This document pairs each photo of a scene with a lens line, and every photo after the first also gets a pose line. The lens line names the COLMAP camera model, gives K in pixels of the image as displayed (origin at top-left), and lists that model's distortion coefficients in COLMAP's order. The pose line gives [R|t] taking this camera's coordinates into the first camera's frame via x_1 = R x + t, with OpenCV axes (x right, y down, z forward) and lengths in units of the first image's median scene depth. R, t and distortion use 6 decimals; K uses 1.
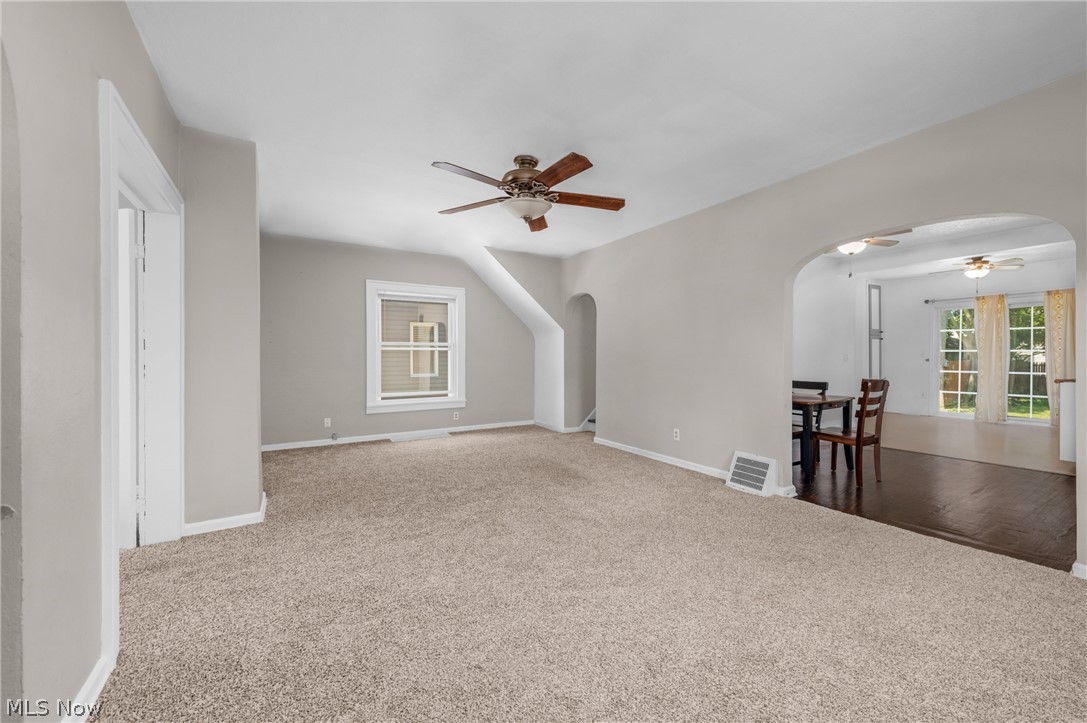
lens RADIAL K [[430.6, 0, 555.0], [0, 430.6, 359.7], [0, 0, 1]] dist [0.011090, -0.000146]
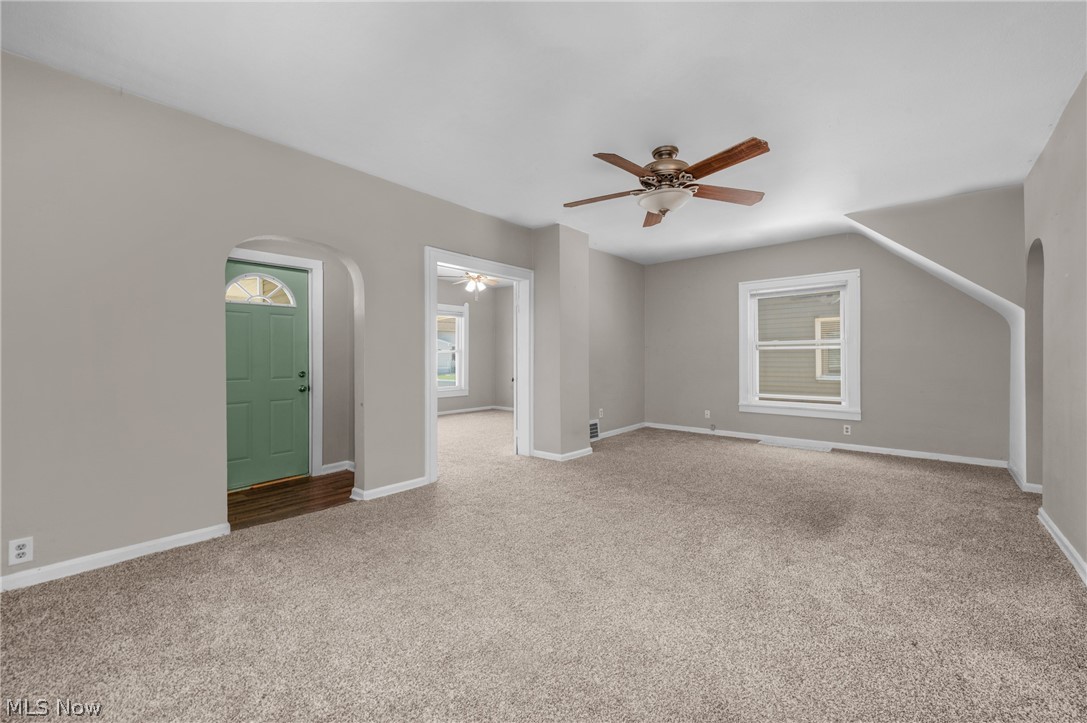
lens RADIAL K [[430.6, 0, 555.0], [0, 430.6, 359.7], [0, 0, 1]] dist [0.011090, -0.000146]
pose [[0.294724, 0.007012, -0.955557, 0.411224], [-0.004716, 0.999972, 0.005883, -0.003351], [0.955571, 0.002773, 0.294749, 0.259046]]
